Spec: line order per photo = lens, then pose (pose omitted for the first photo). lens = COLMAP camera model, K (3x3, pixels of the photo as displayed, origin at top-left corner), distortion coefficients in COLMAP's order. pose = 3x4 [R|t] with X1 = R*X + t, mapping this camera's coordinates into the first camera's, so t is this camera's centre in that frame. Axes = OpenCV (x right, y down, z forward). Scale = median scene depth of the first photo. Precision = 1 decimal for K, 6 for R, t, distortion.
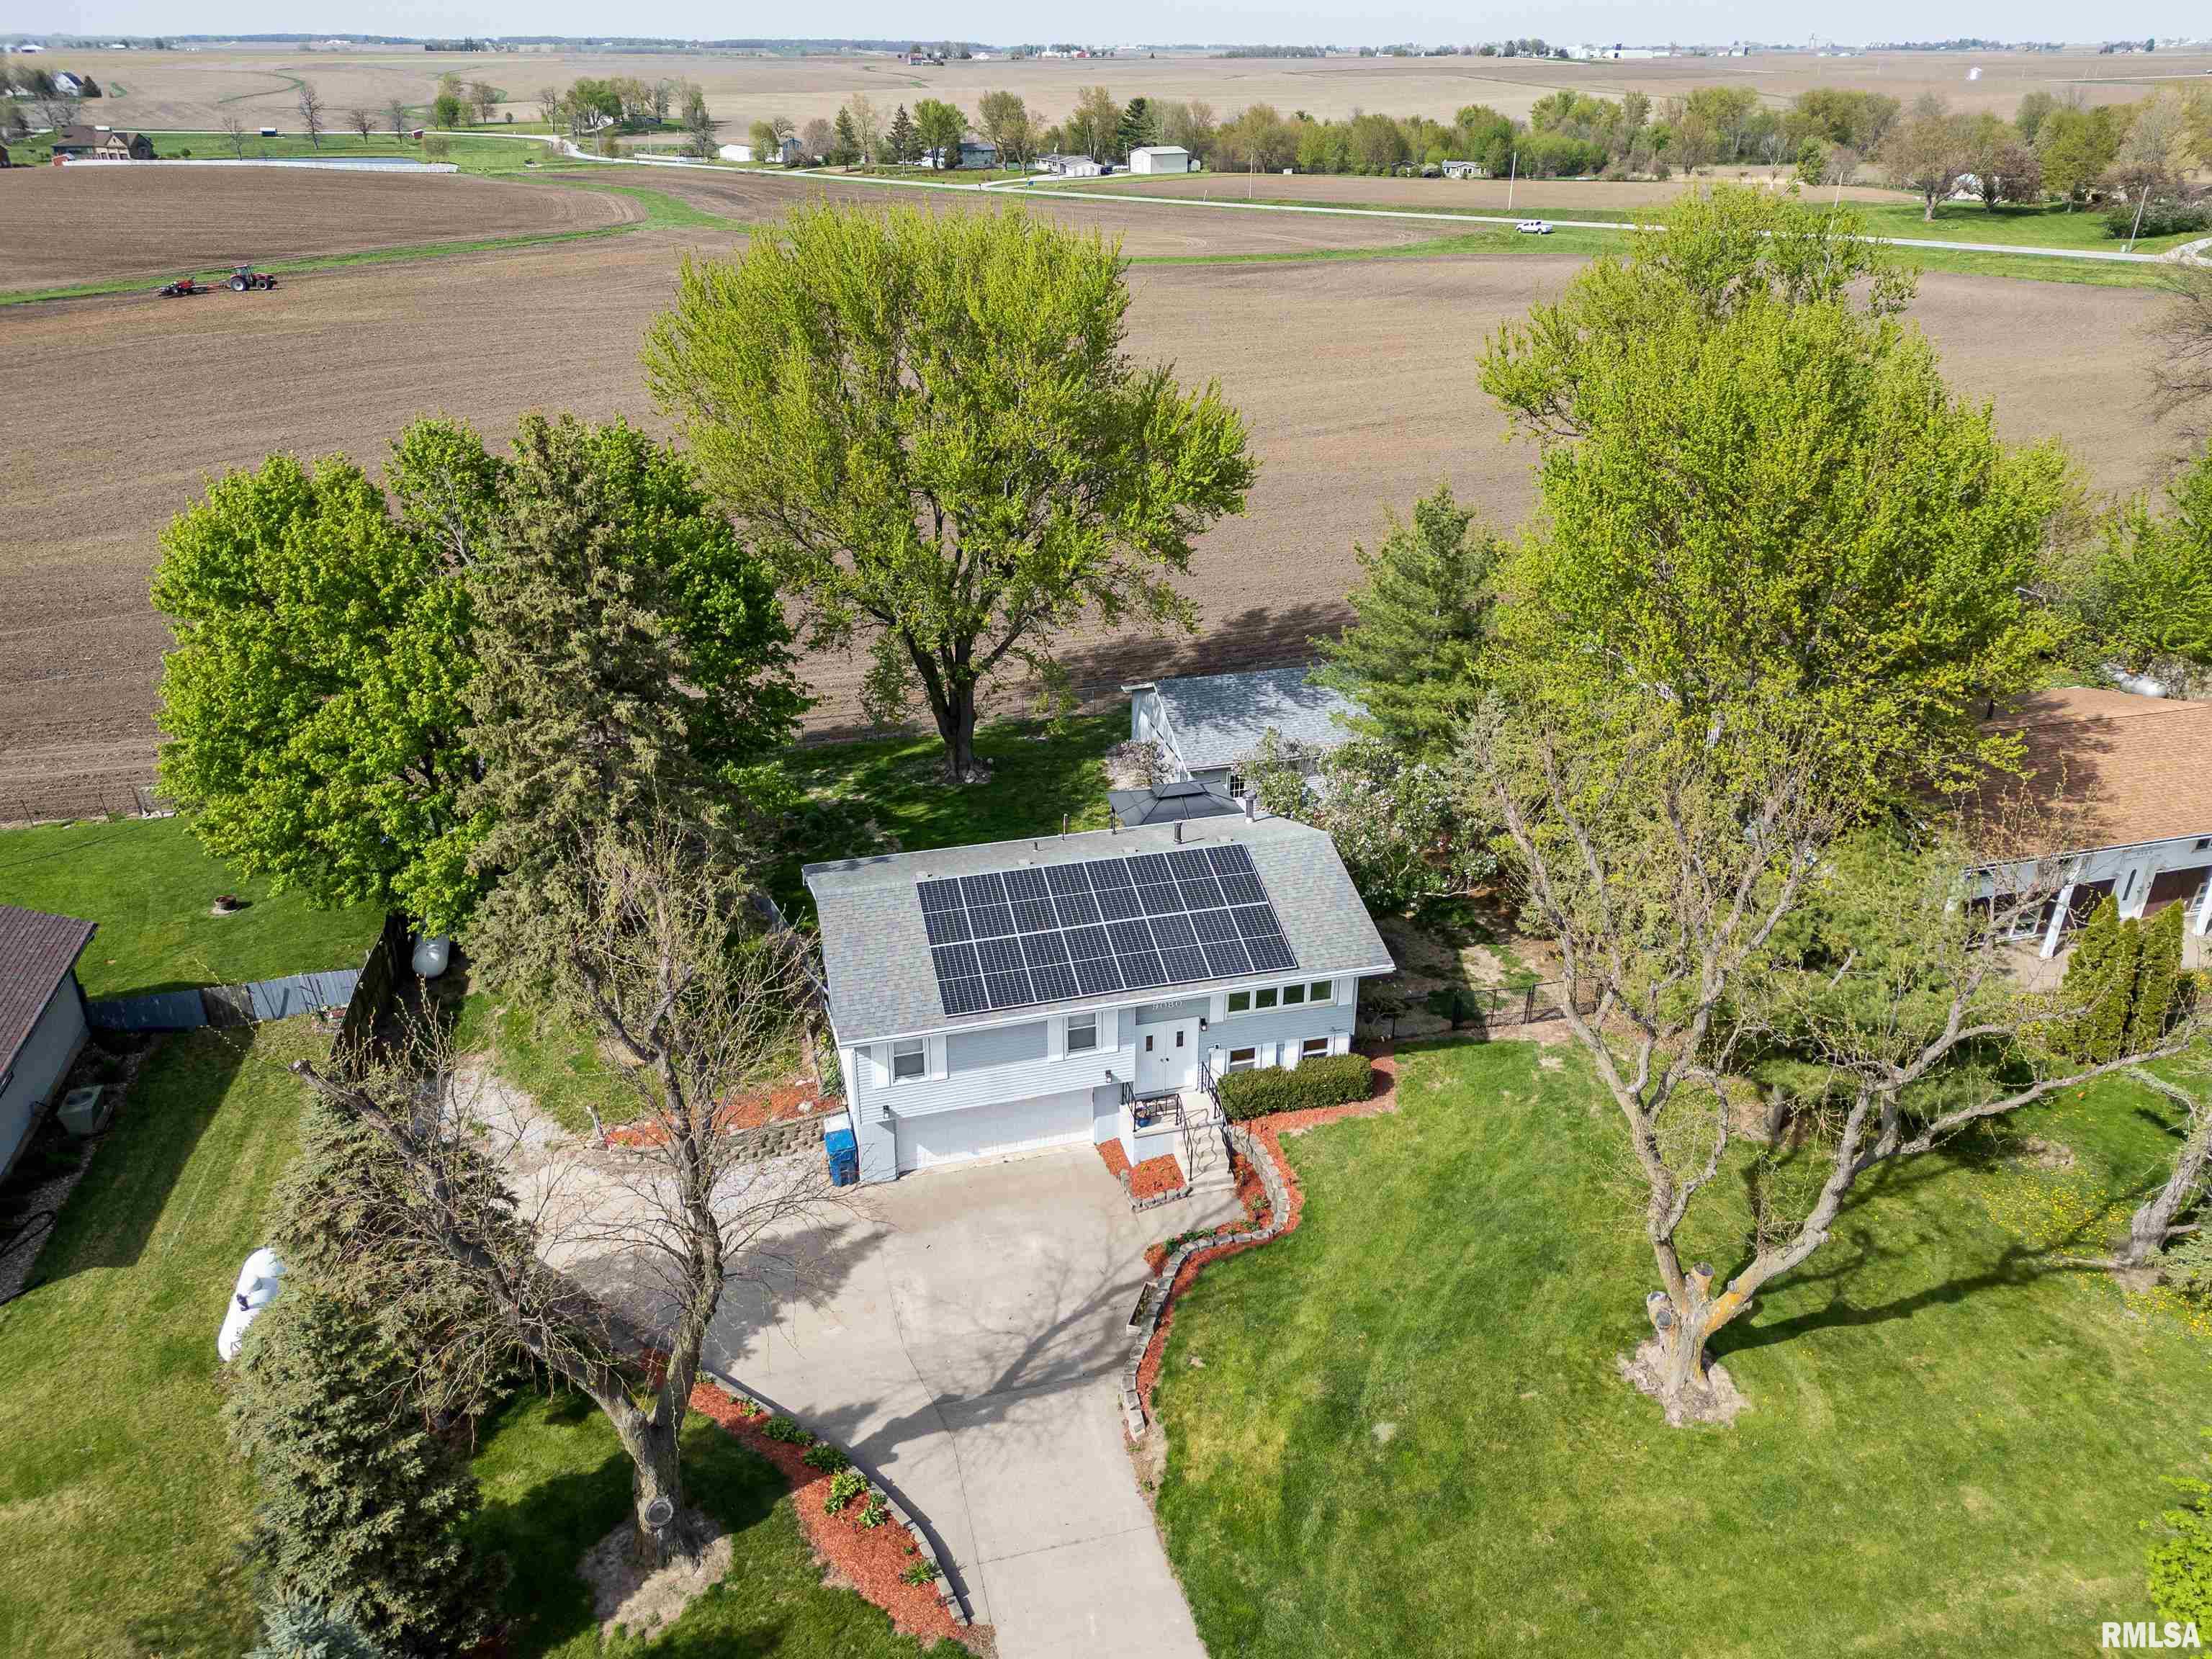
lens RADIAL K [[1574.5, 0, 1114.1], [0, 1574.5, 834.9], [0, 0, 1]] dist [0.063477, -0.048064]
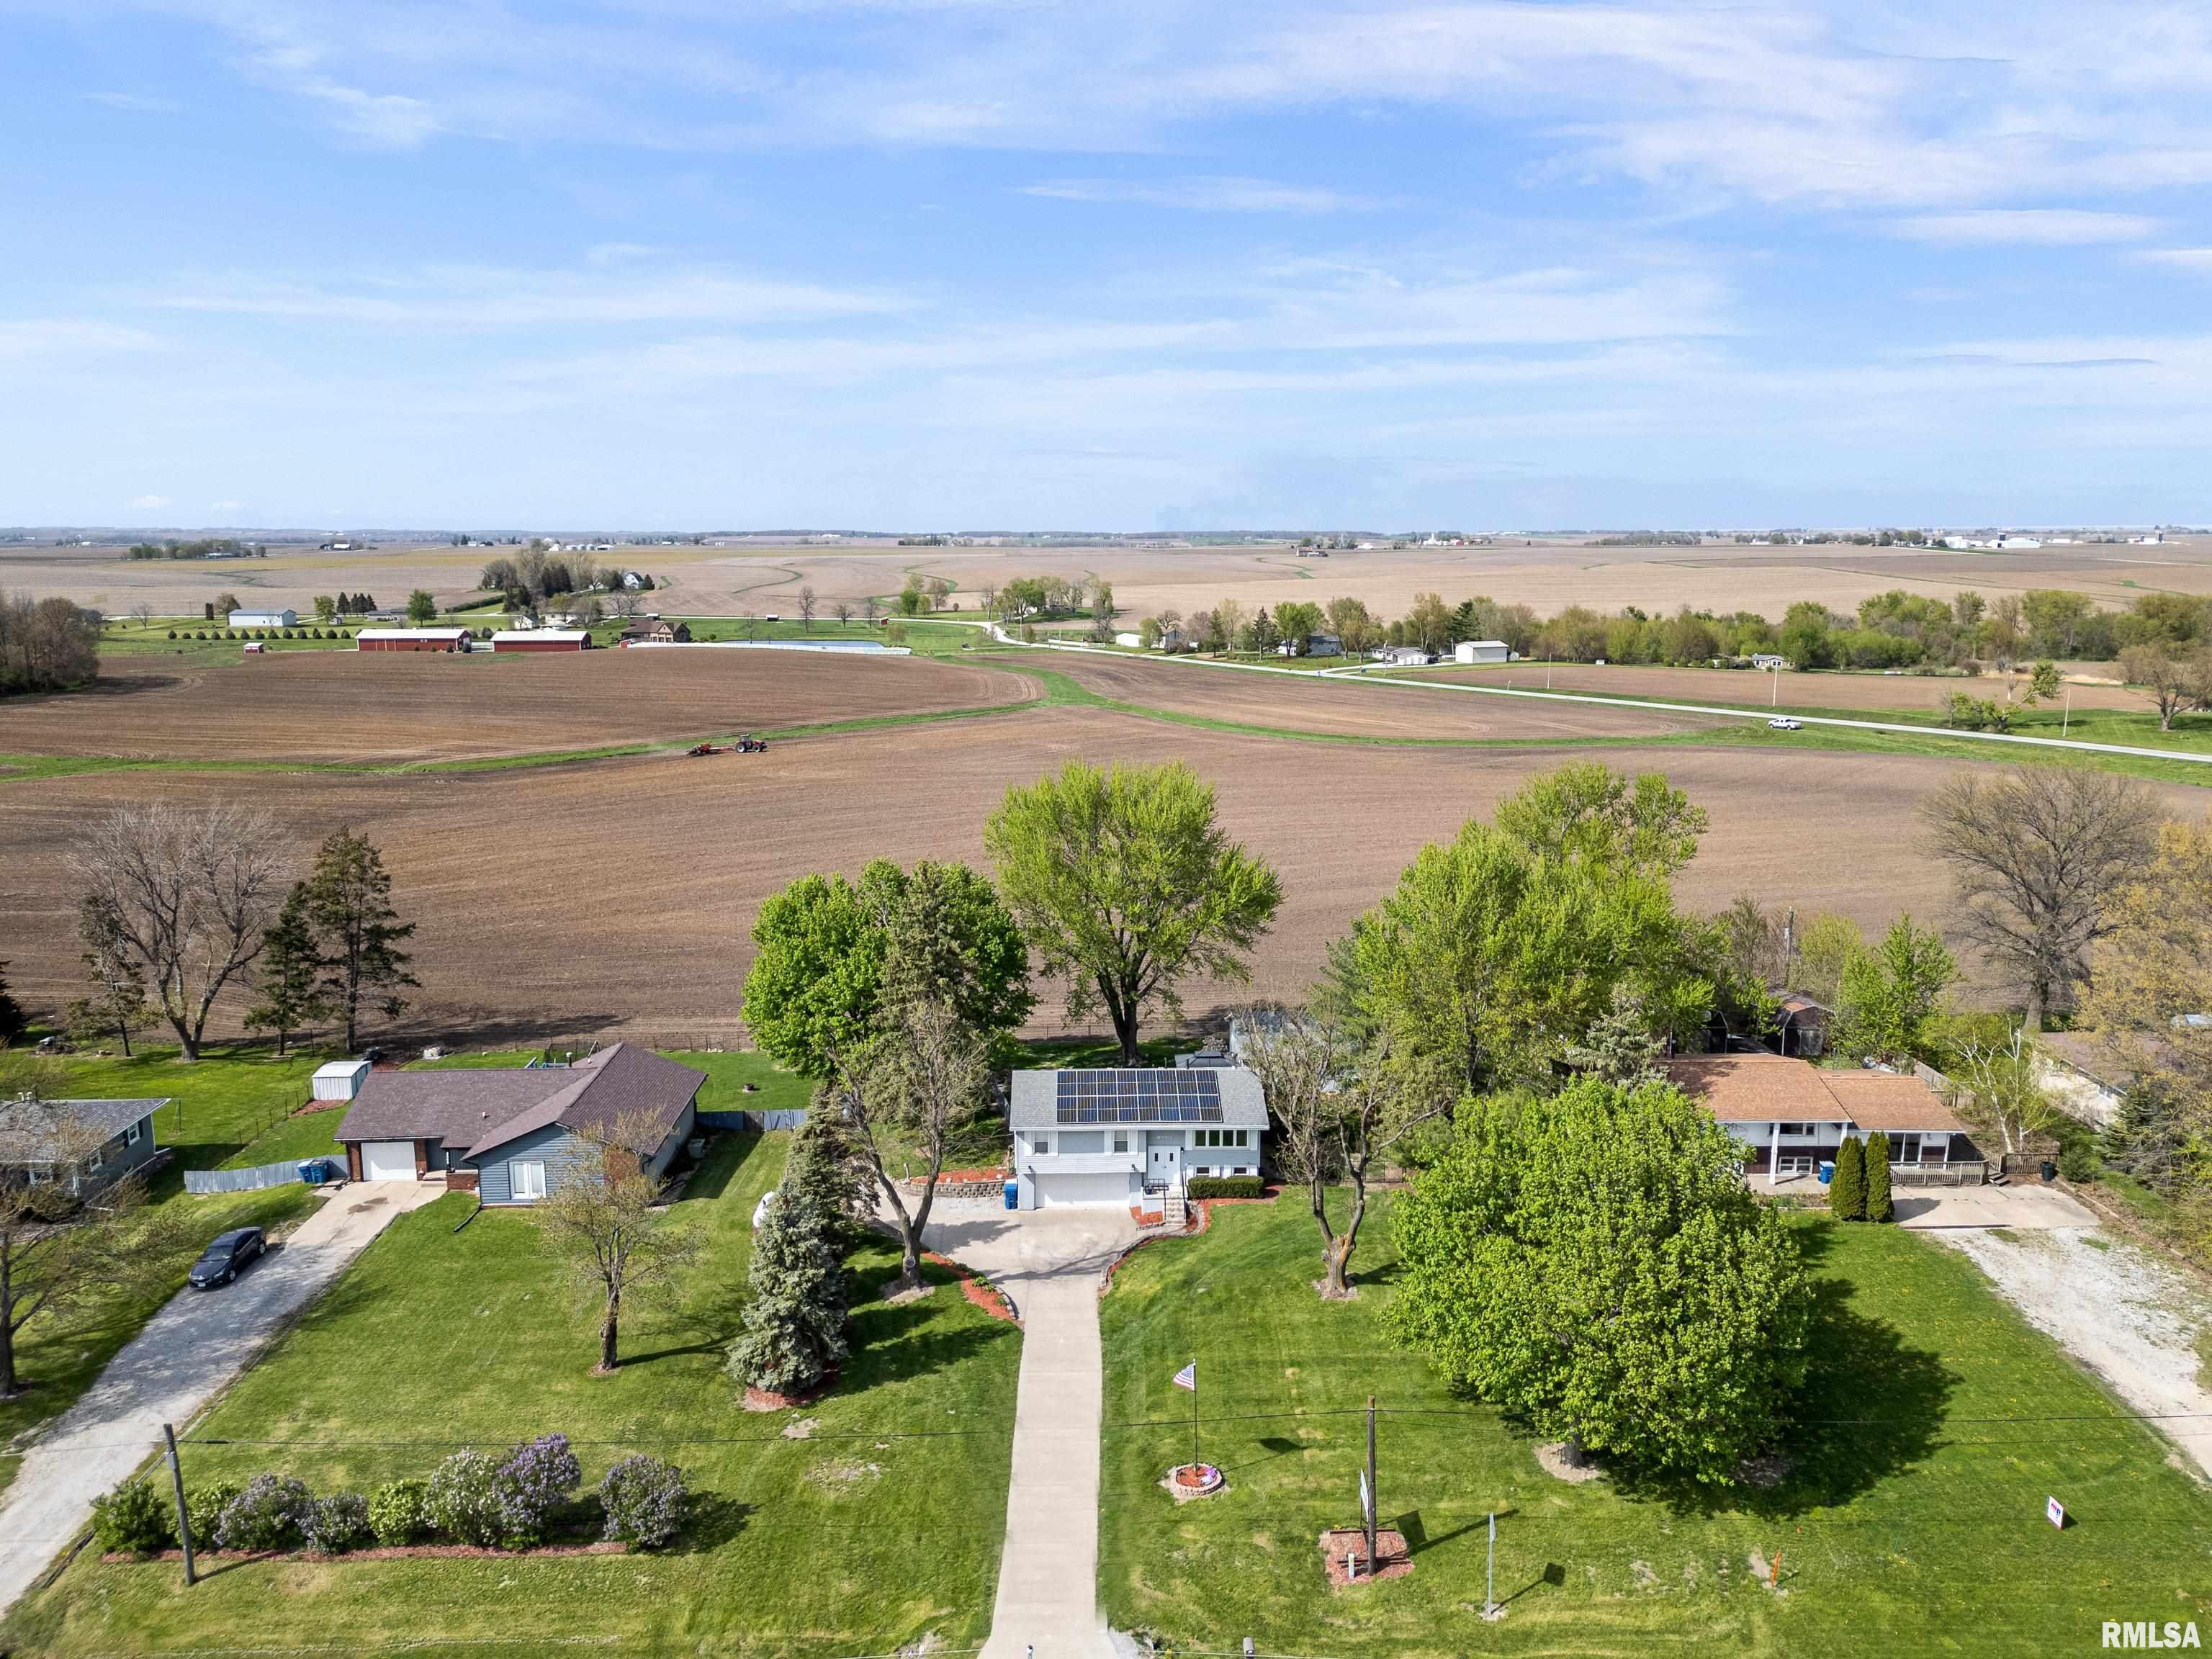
lens RADIAL K [[1562.4, 0, 1106.0], [0, 1562.4, 829.5], [0, 0, 1]] dist [0.081222, -0.082320]
pose [[0.971574, 0.040036, -0.233327, 0.292572], [-0.101663, 0.960650, -0.258488, 0.177184], [0.213796, 0.274861, 0.937413, -0.755926]]
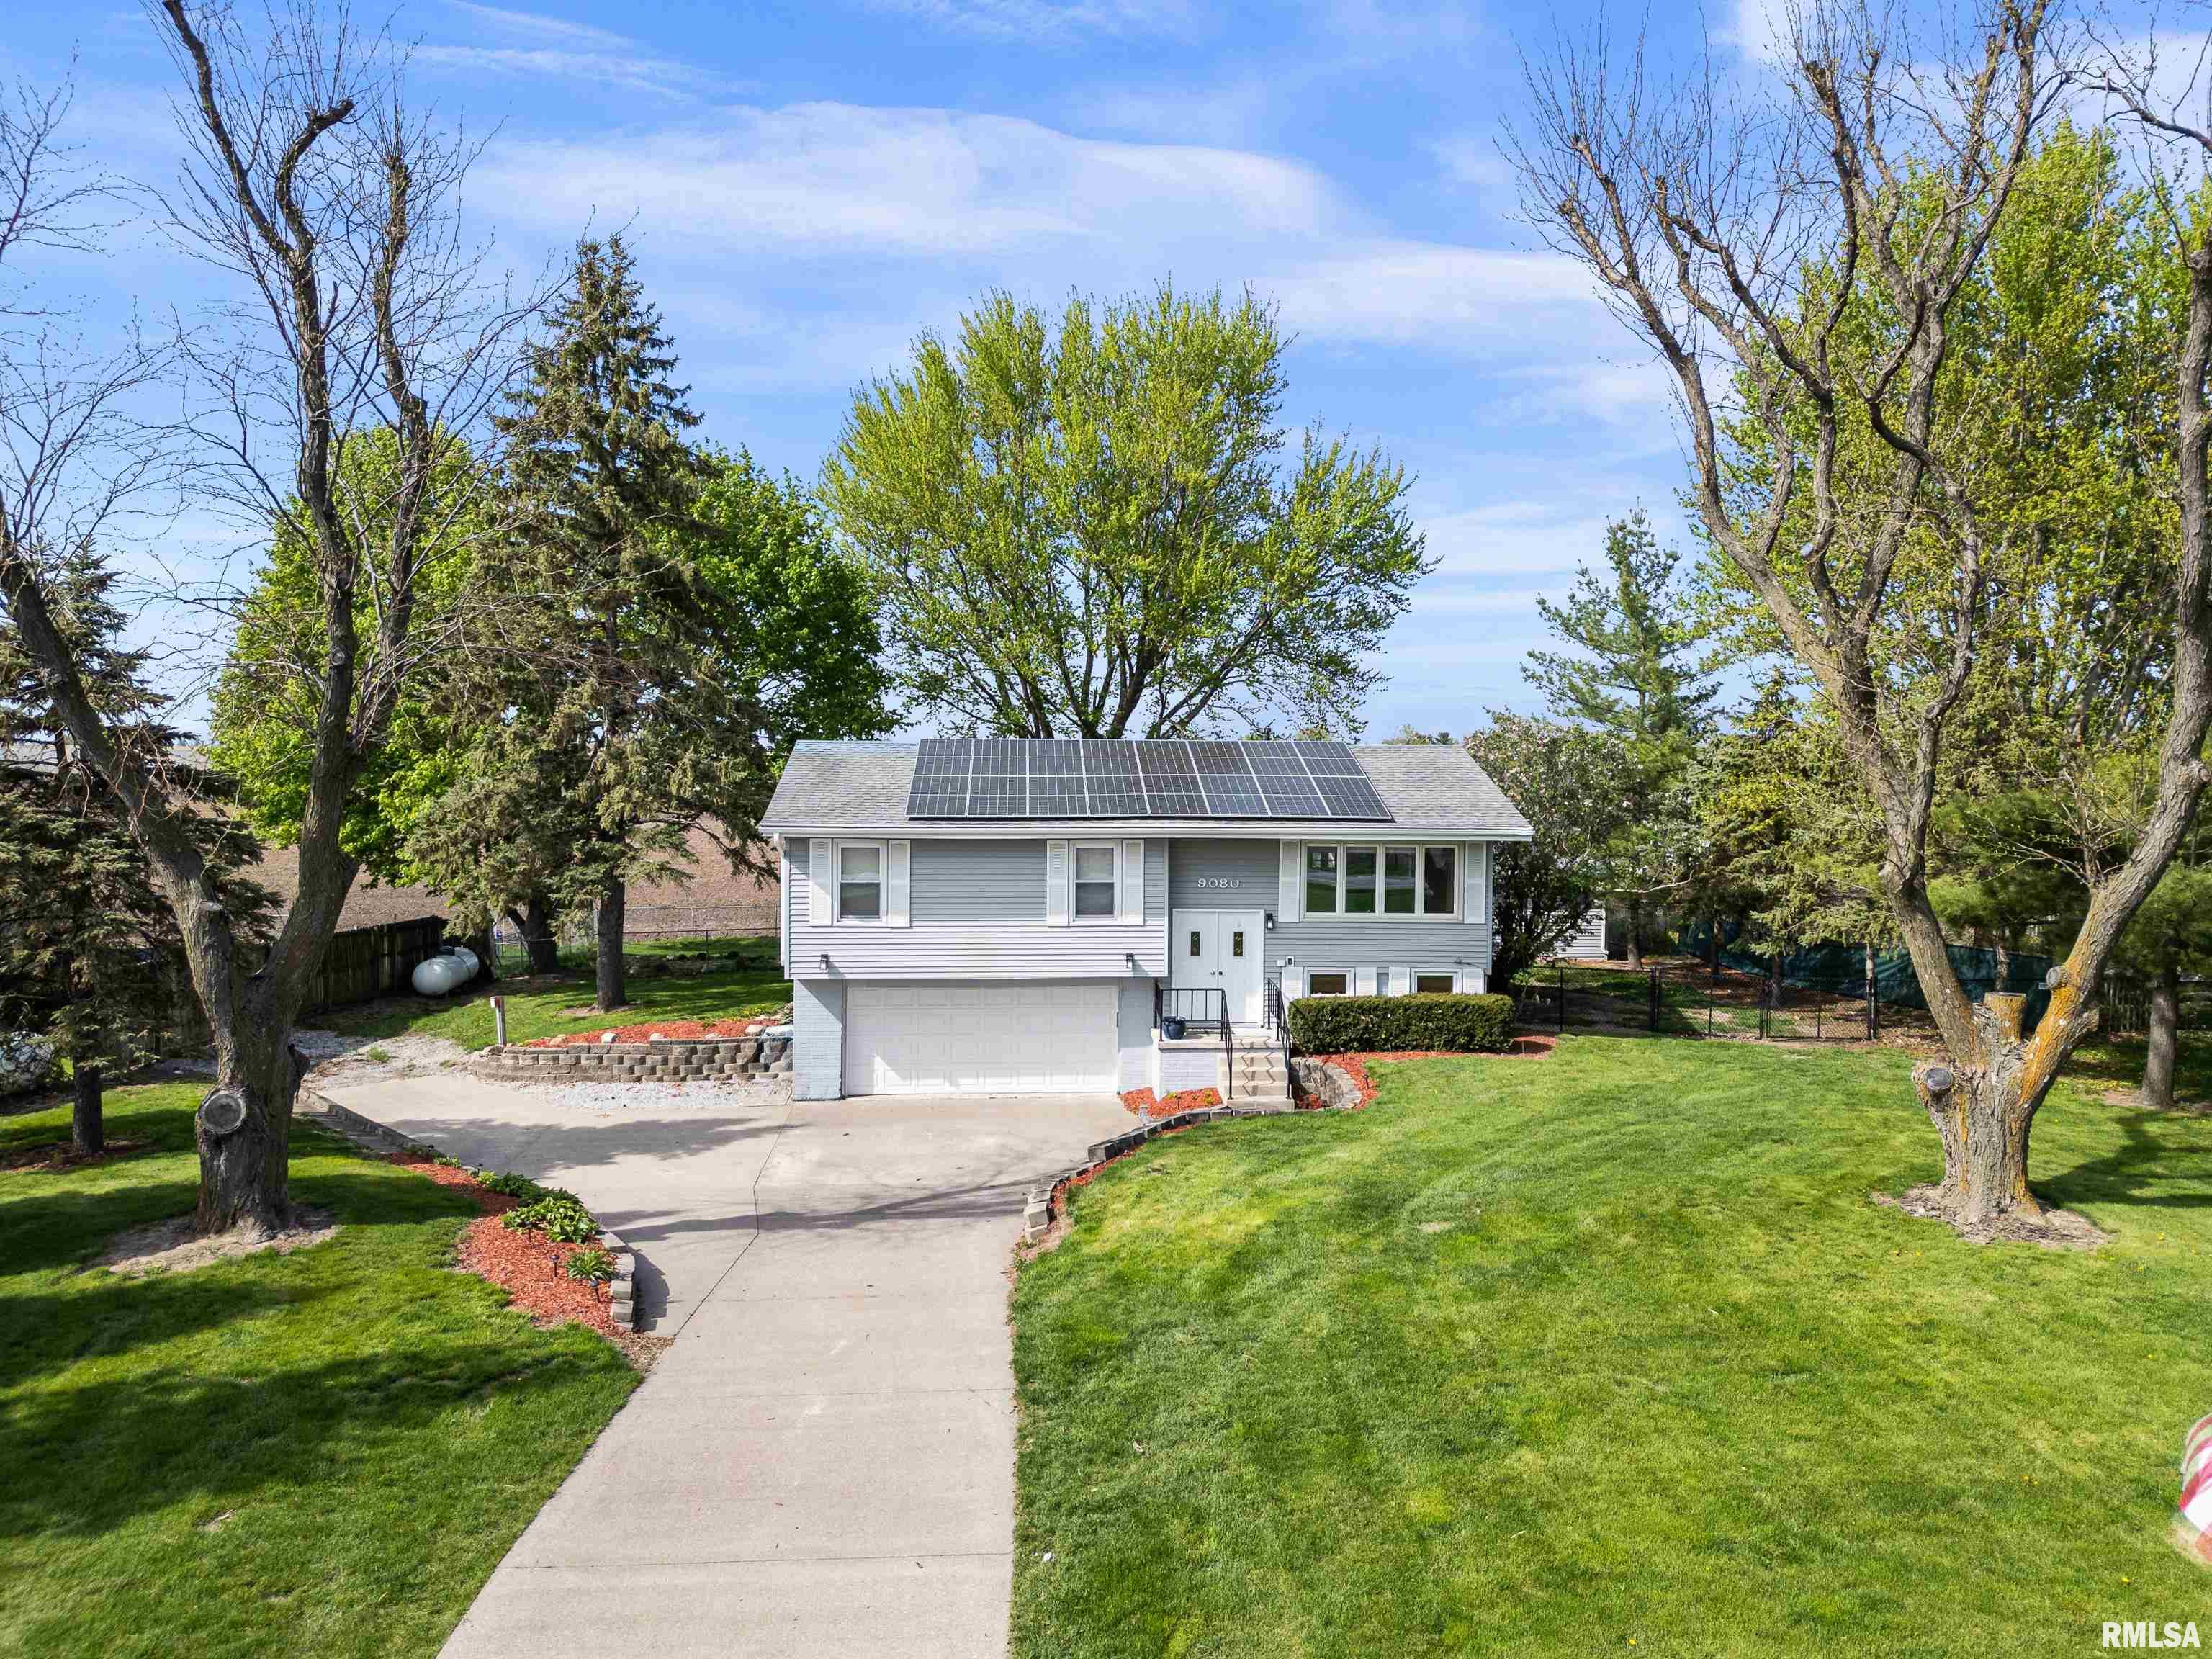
lens RADIAL K [[1562.4, 0, 1106.0], [0, 1562.4, 829.5], [0, 0, 1]] dist [0.081222, -0.082320]
pose [[0.978490, 0.015471, -0.205714, 0.089069], [-0.095270, 0.918367, -0.384091, 0.250467], [0.182978, 0.395428, 0.900087, 0.211198]]
